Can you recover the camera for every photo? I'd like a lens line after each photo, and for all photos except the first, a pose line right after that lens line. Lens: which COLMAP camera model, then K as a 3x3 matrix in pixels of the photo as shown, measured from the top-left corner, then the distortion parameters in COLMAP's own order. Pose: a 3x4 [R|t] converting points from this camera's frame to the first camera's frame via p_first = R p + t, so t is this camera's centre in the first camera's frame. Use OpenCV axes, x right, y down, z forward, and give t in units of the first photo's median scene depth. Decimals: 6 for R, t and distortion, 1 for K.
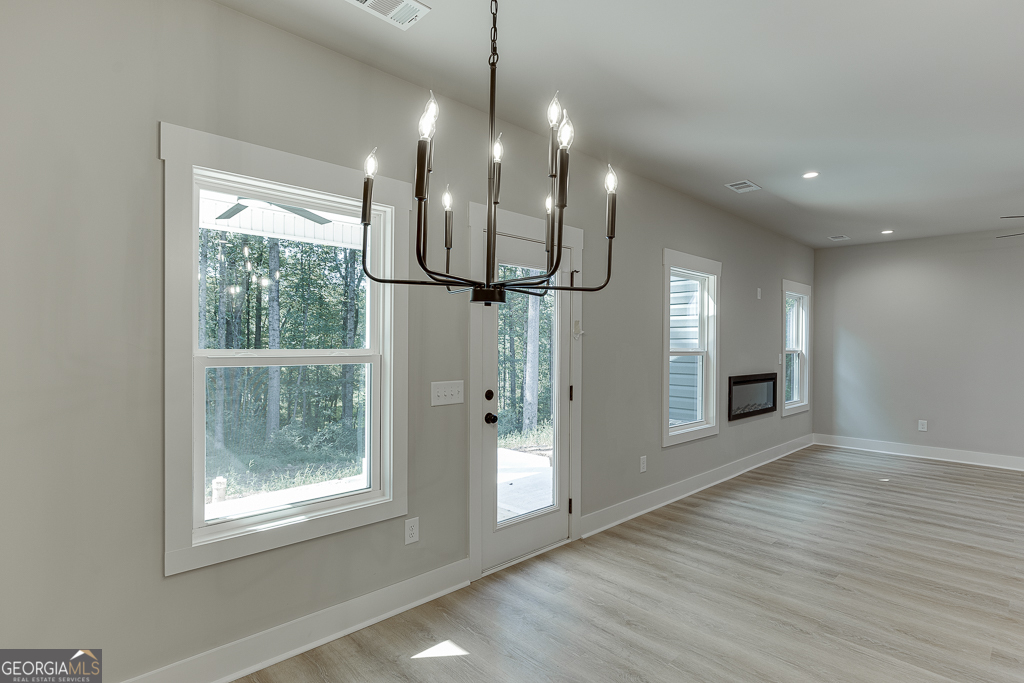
lens RADIAL K [[513.9, 0, 518.8], [0, 513.9, 347.6], [0, 0, 1]] dist [-0.001612, -0.001458]
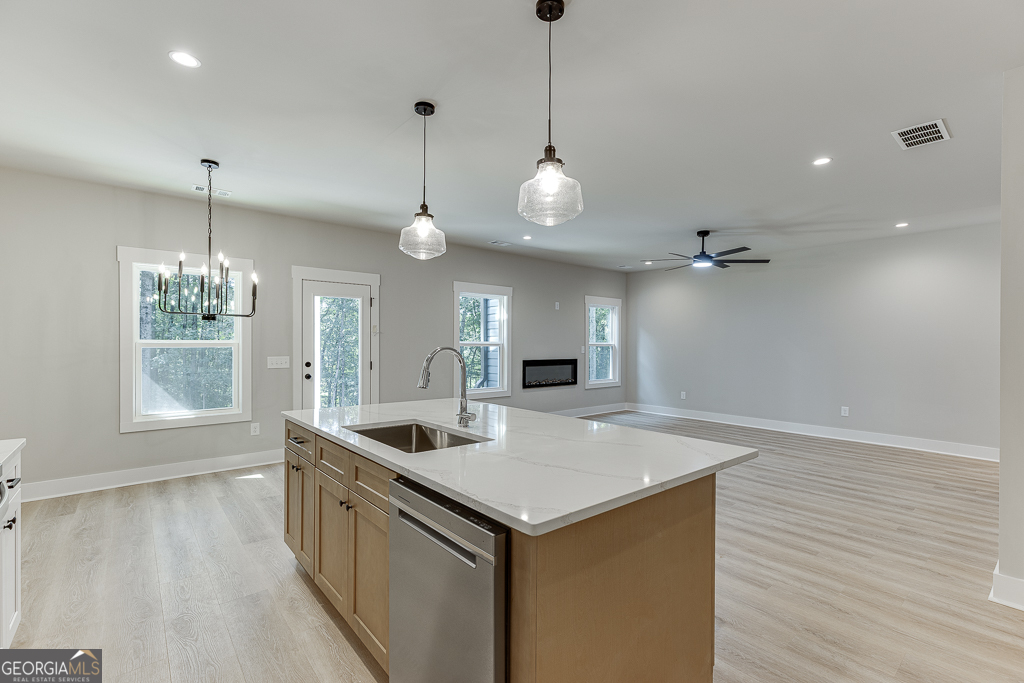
lens RADIAL K [[454.7, 0, 516.3], [0, 454.7, 345.0], [0, 0, 1]] dist [0.010252, -0.001901]
pose [[0.998085, -0.003448, -0.061764, 0.682759], [0.003113, 0.999980, -0.005520, 0.025654], [0.061782, 0.005317, 0.998075, -0.542035]]
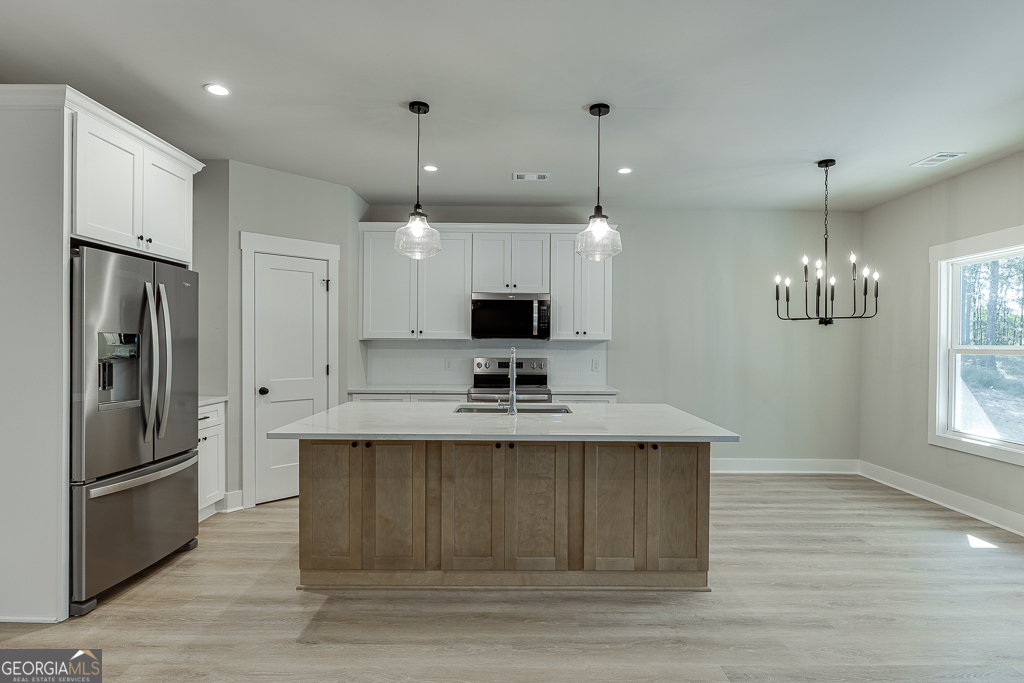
lens RADIAL K [[542.7, 0, 520.0], [0, 542.7, 344.3], [0, 0, 1]] dist [0.002208, -0.001790]
pose [[-0.687671, -0.011869, -0.725926, 1.201530], [-0.018767, 0.999823, 0.001431, 0.017872], [0.725780, 0.014608, -0.687772, 0.684620]]
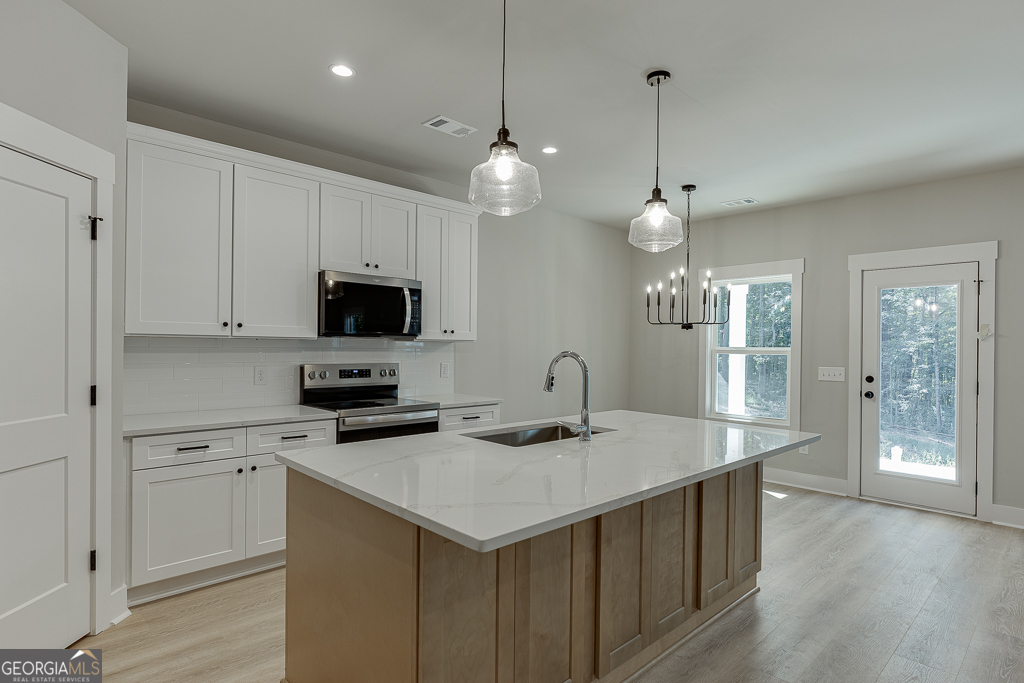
lens RADIAL K [[542.7, 0, 528.8], [0, 542.7, 349.0], [0, 0, 1]] dist [0.002208, -0.001790]
pose [[0.012110, -0.003817, -0.999919, 1.238638], [-0.019819, 0.999795, -0.004057, 0.025458], [0.999730, 0.019866, 0.012032, -0.005263]]
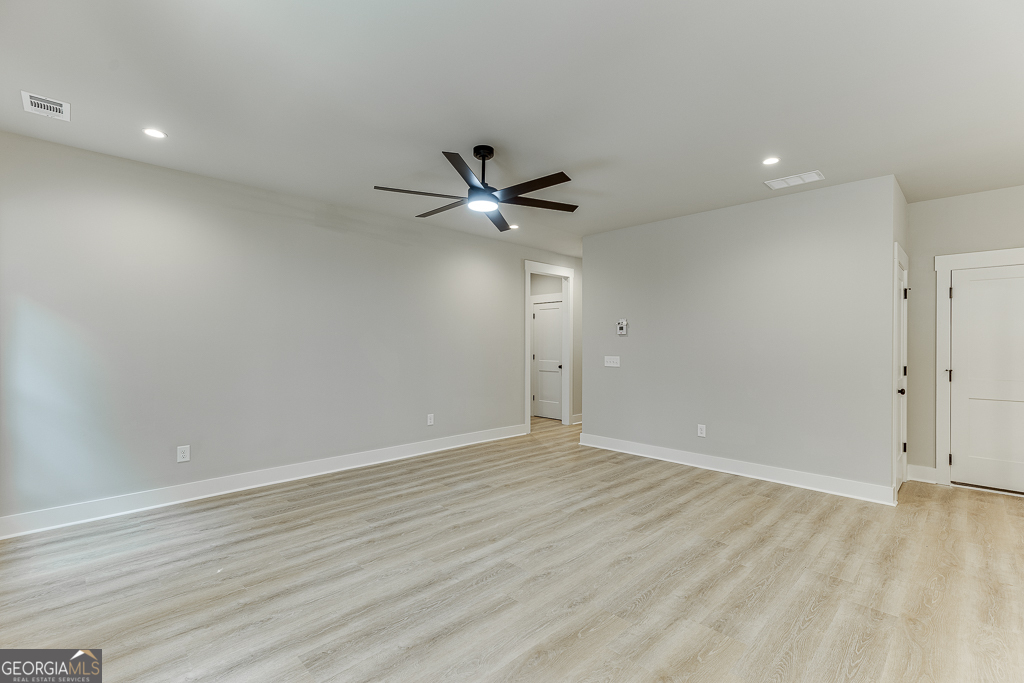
lens RADIAL K [[454.7, 0, 524.4], [0, 454.7, 345.8], [0, 0, 1]] dist [0.010252, -0.001901]
pose [[-0.021460, -0.014723, 0.999661, 0.315049], [0.003529, 0.999884, 0.014802, 0.007442], [-0.999763, 0.003846, -0.021406, 0.976227]]
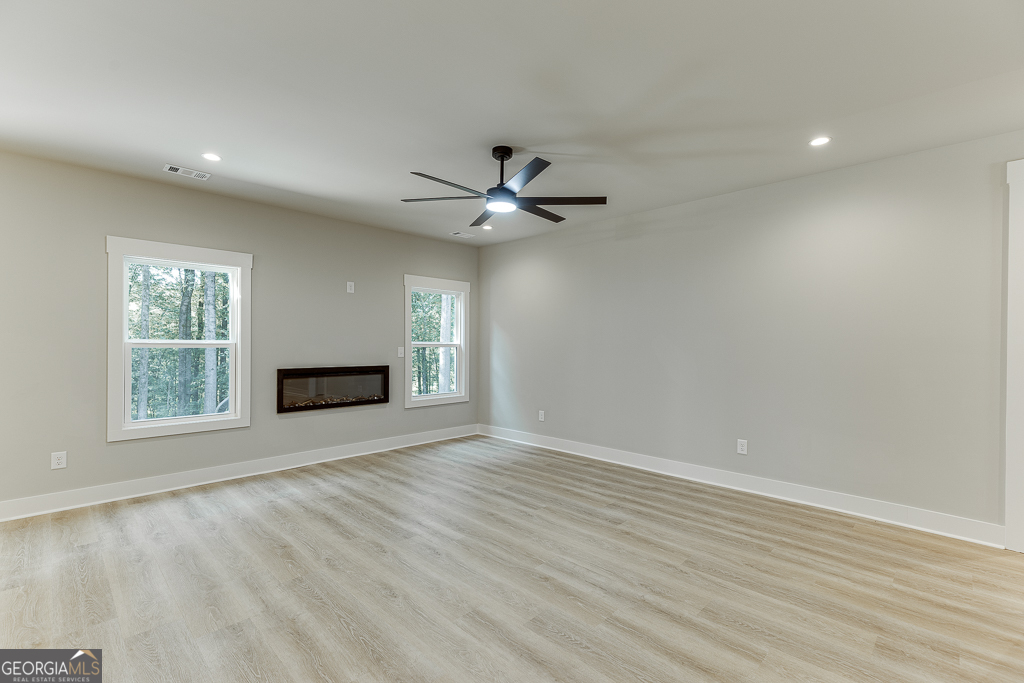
lens RADIAL K [[454.7, 0, 511.6], [0, 454.7, 345.6], [0, 0, 1]] dist [0.010252, -0.001901]
pose [[0.999698, -0.004771, 0.024122, 1.215015], [0.004846, 0.999984, -0.003070, 0.021803], [-0.024107, 0.003186, 0.999704, 0.140206]]
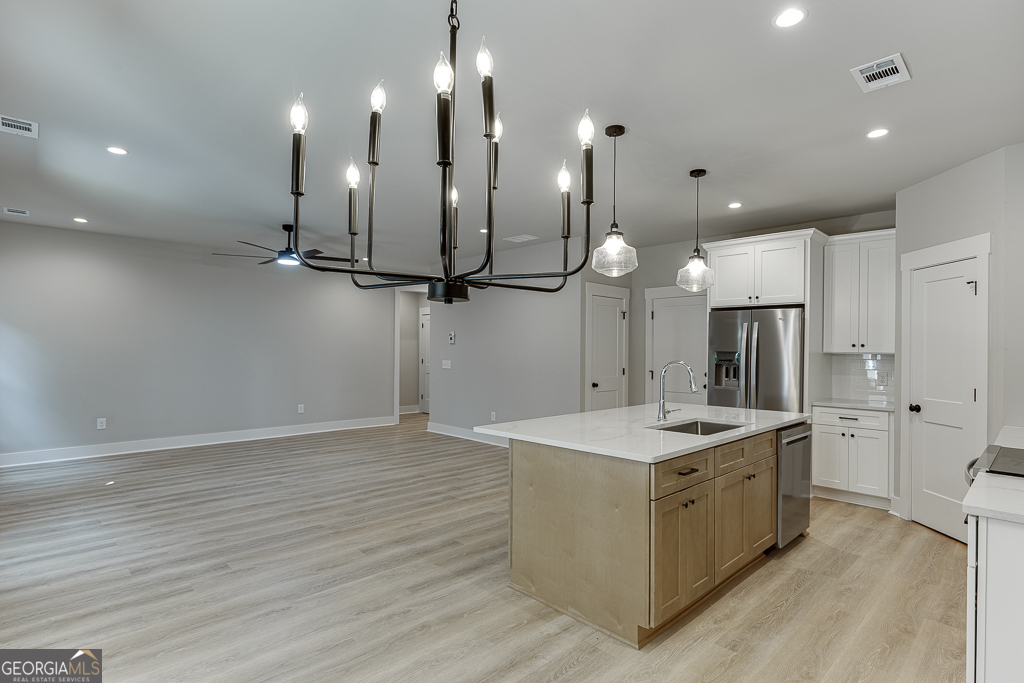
lens RADIAL K [[513.9, 0, 521.8], [0, 513.9, 336.6], [0, 0, 1]] dist [-0.001612, -0.001458]
pose [[-0.004894, 0.012531, 0.999910, -0.361013], [-0.001057, 0.999921, -0.012537, -0.007610], [-0.999987, -0.001118, -0.004881, 0.333815]]
